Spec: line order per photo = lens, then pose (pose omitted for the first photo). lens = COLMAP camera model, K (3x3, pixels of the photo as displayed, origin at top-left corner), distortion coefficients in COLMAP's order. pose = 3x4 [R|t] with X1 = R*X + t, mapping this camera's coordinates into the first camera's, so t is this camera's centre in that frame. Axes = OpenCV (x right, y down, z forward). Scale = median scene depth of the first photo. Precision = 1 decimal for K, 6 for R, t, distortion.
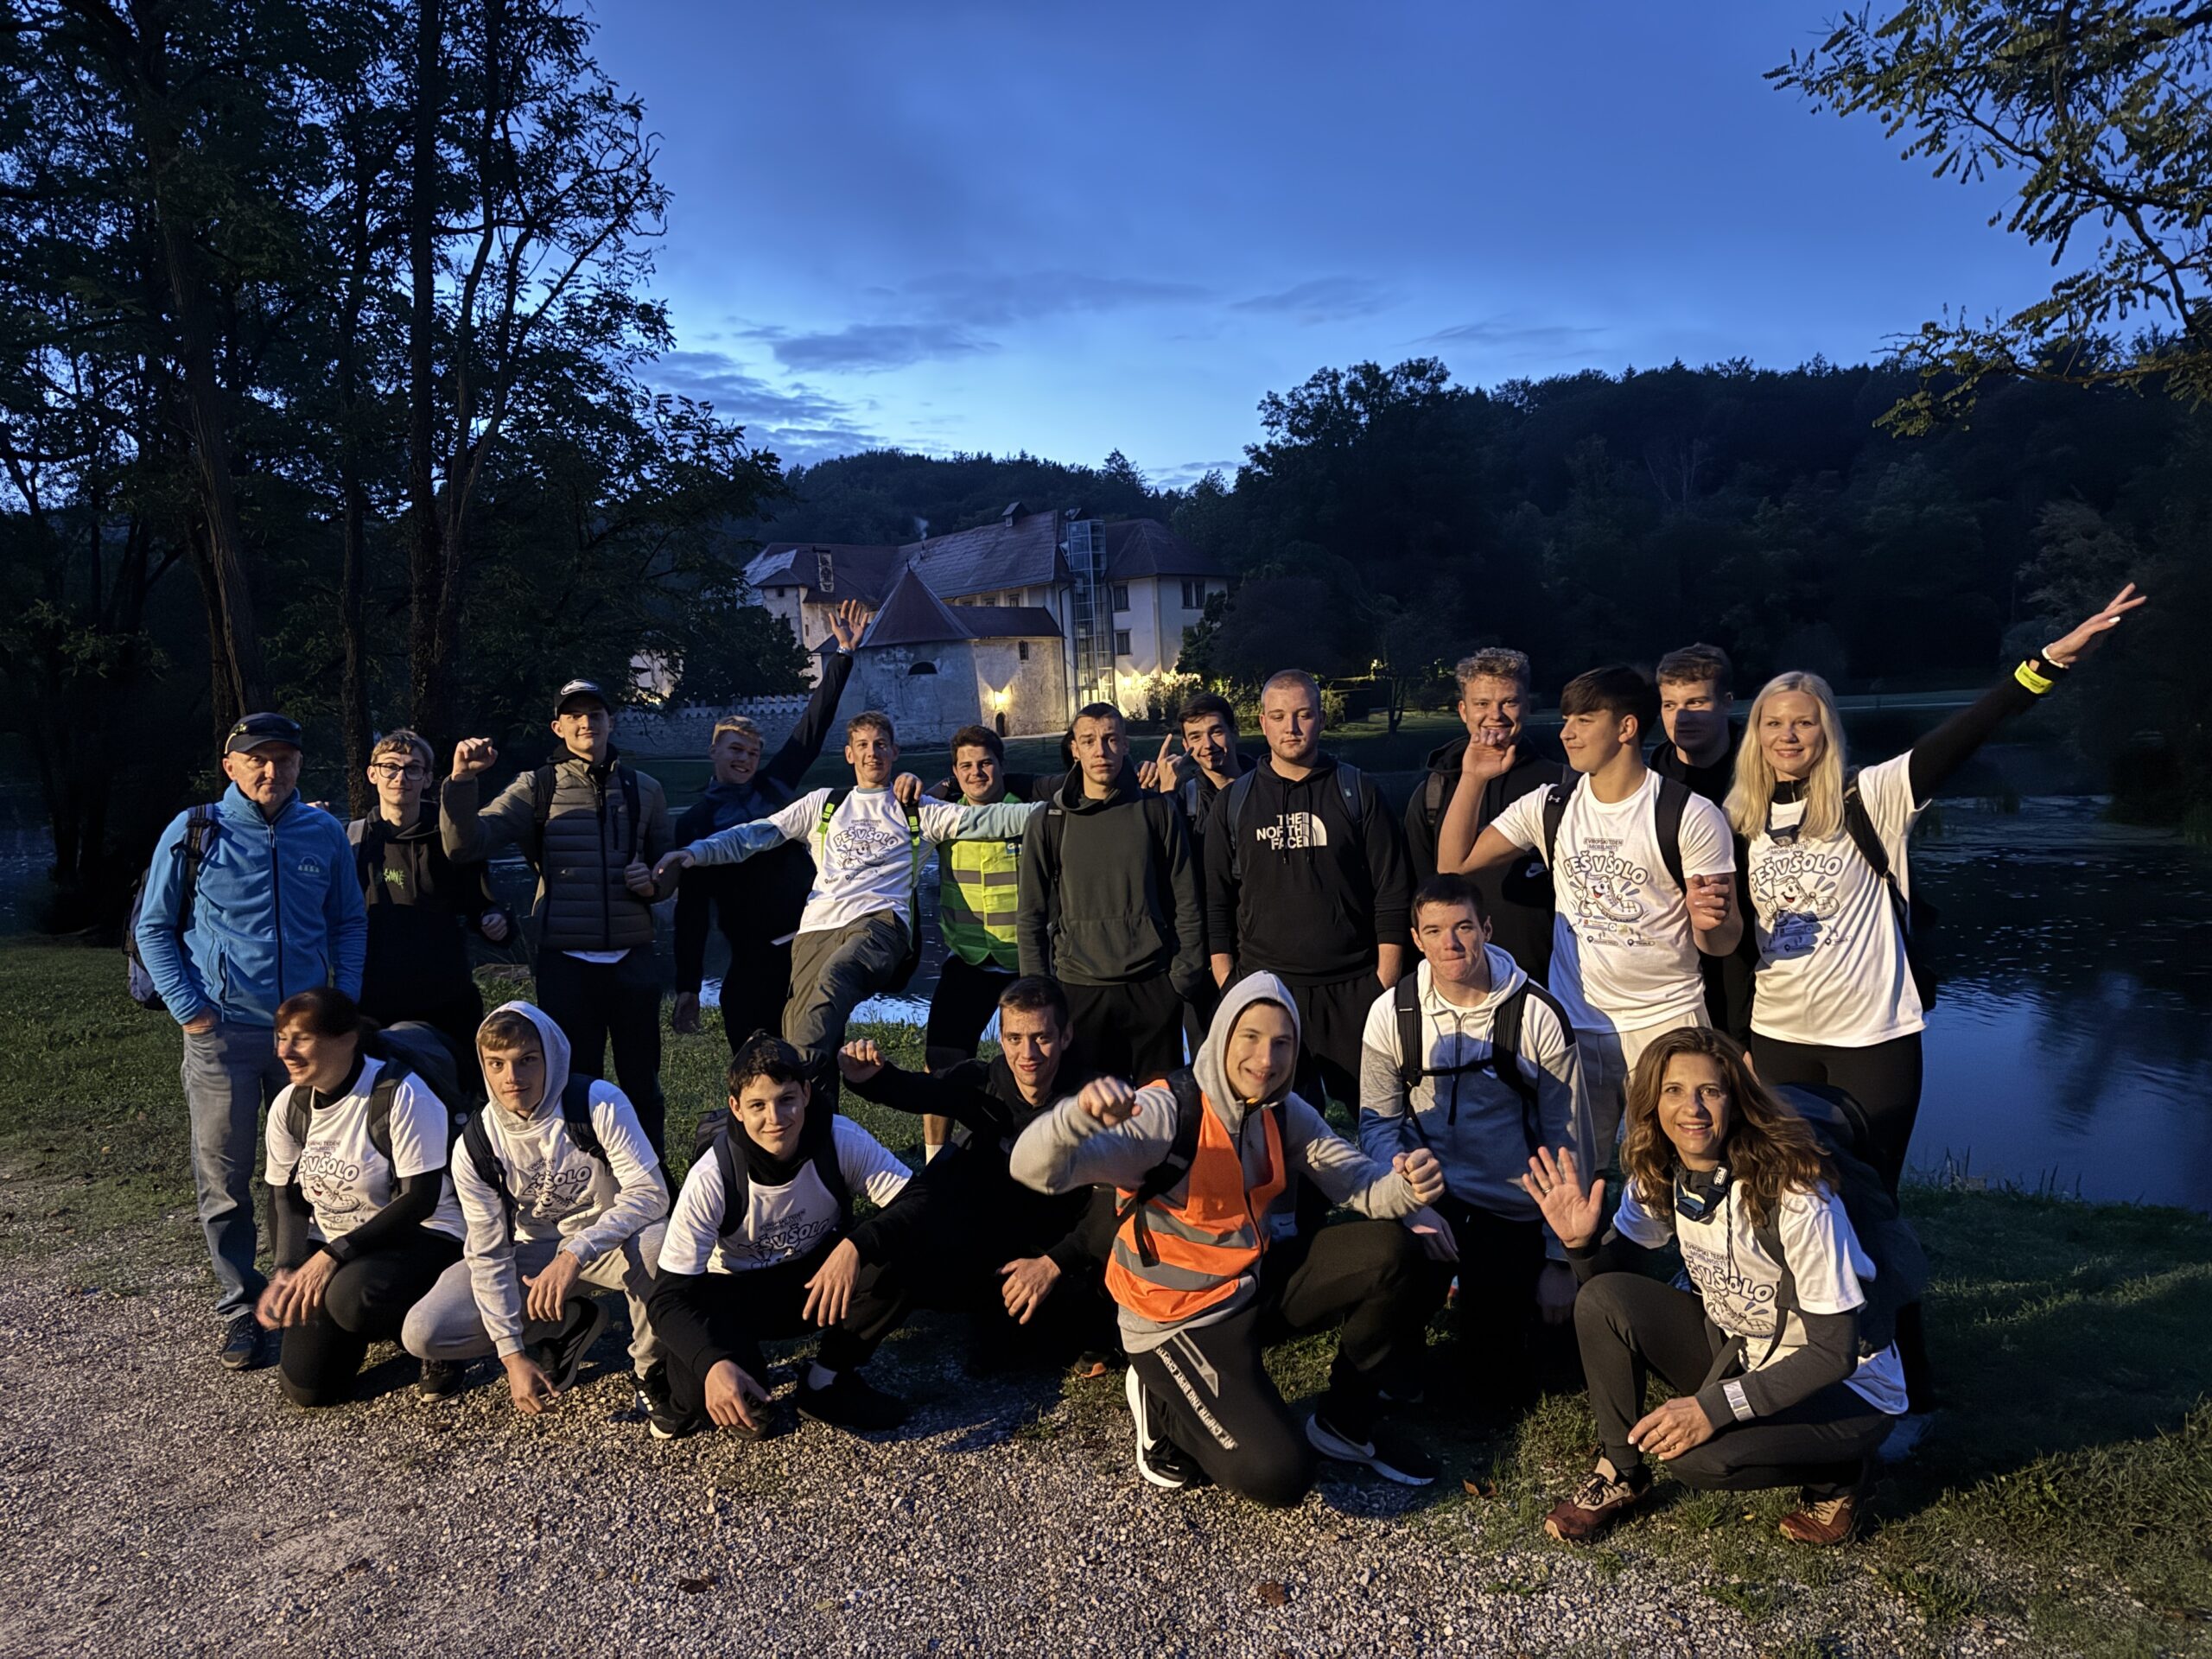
lens RADIAL K [[1548.6, 0, 1107.9], [0, 1548.6, 839.4], [0, 0, 1]] dist [0.007692, 0.000337]
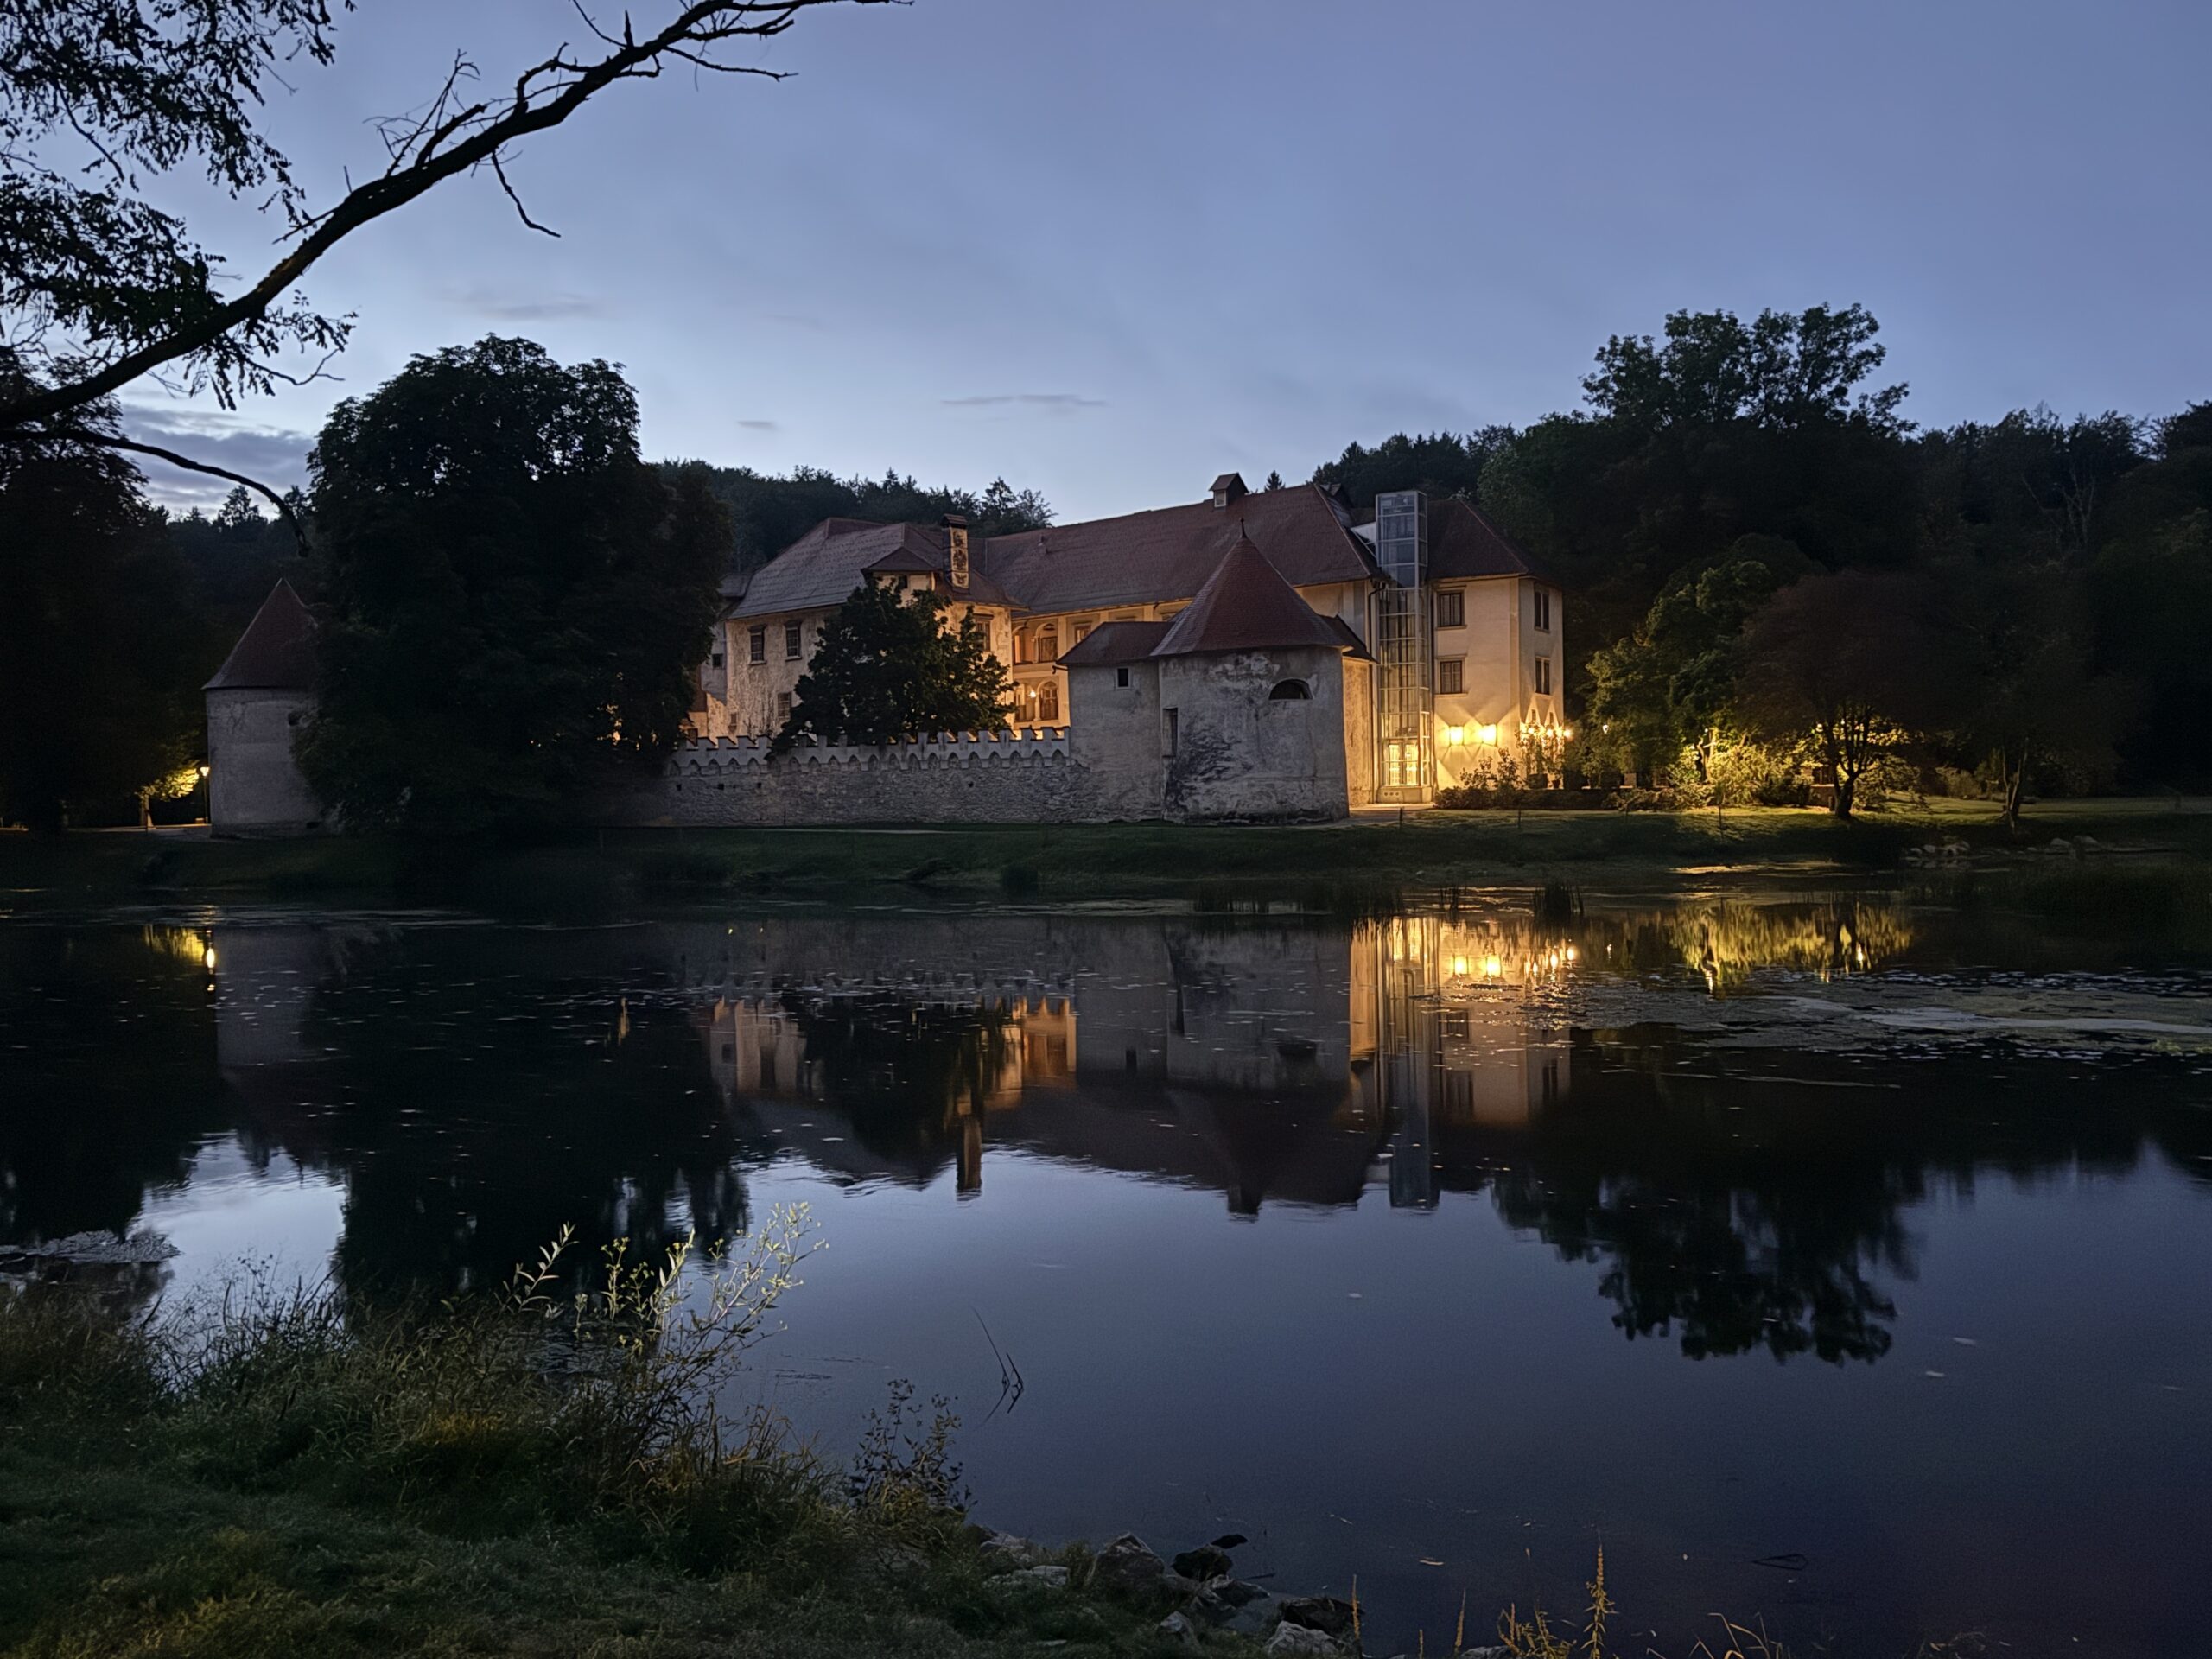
lens RADIAL K [[1710.6, 0, 1107.8], [0, 1710.6, 832.0], [0, 0, 1]] dist [0.041554, -0.002966]
pose [[0.974628, 0.023586, 0.222584, -0.301912], [-0.005950, 0.996811, -0.079575, 0.001681], [-0.223751, 0.076231, 0.971661, 0.310632]]
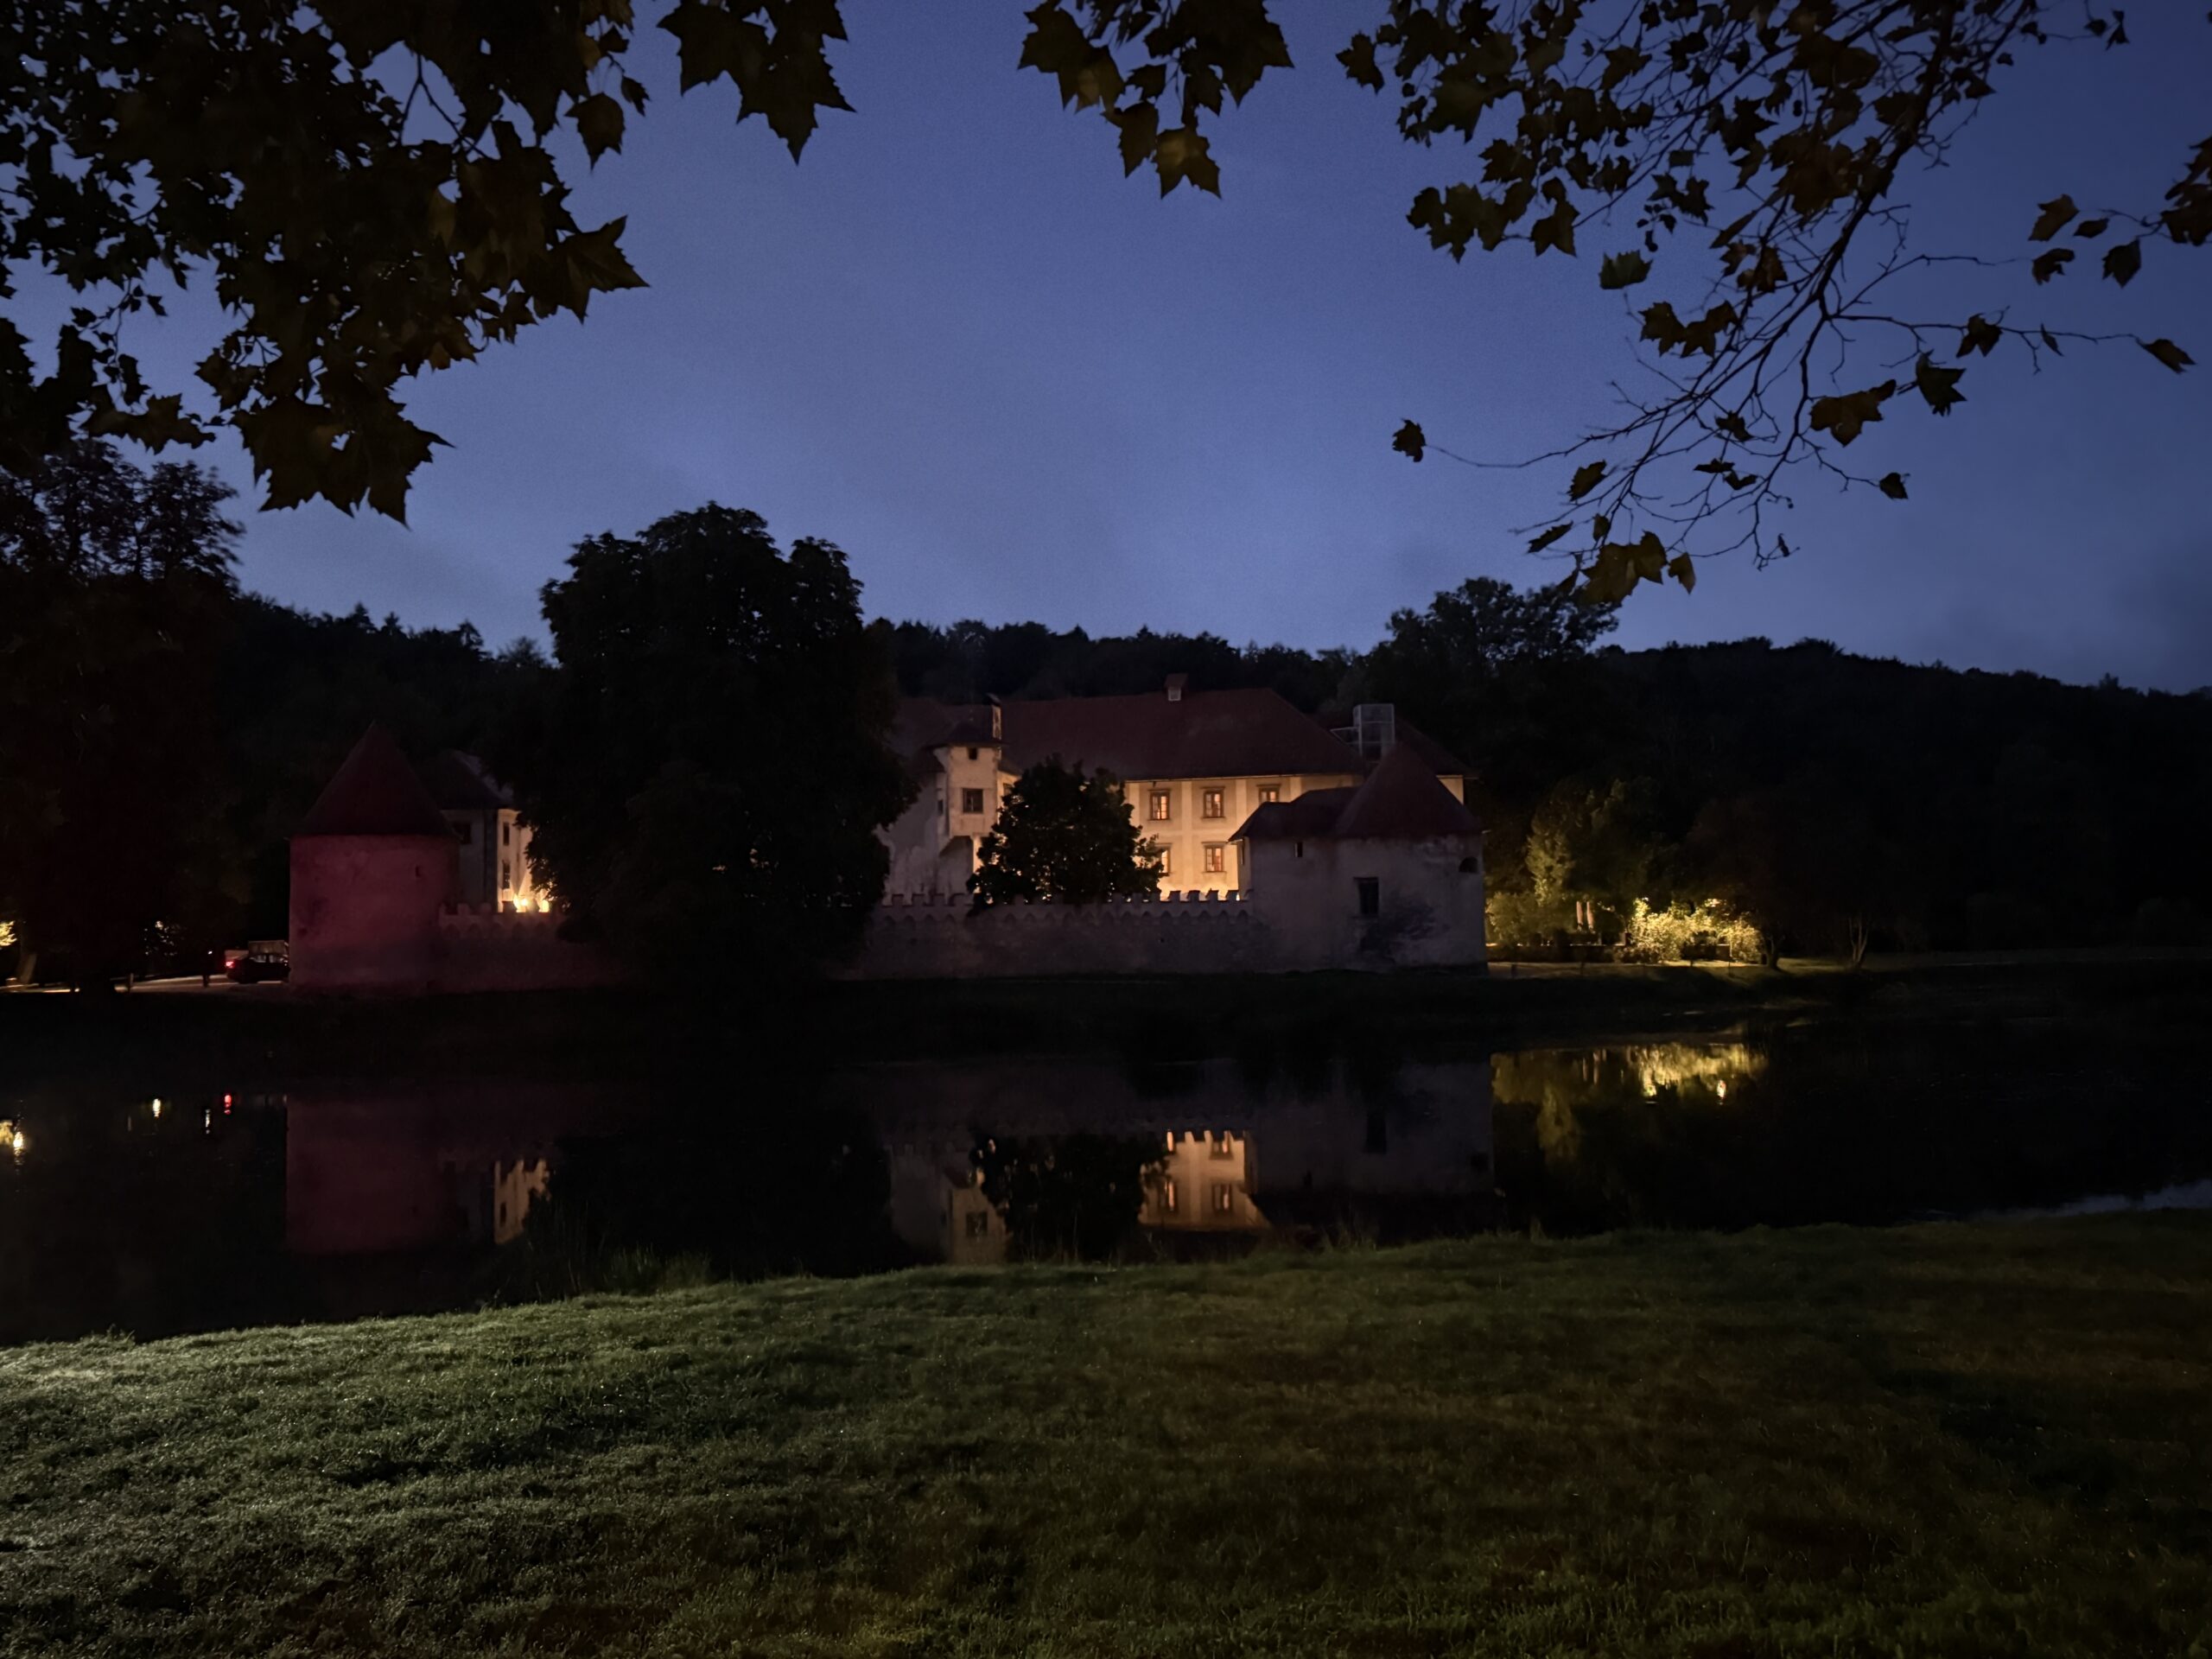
lens RADIAL K [[1710.6, 0, 1103.9], [0, 1710.6, 813.6], [0, 0, 1]] dist [0.041554, -0.002966]
pose [[0.765610, 0.084336, 0.637752, -0.708334], [0.038599, 0.983561, -0.176402, 0.007118], [-0.642146, 0.159672, 0.749769, 0.416227]]
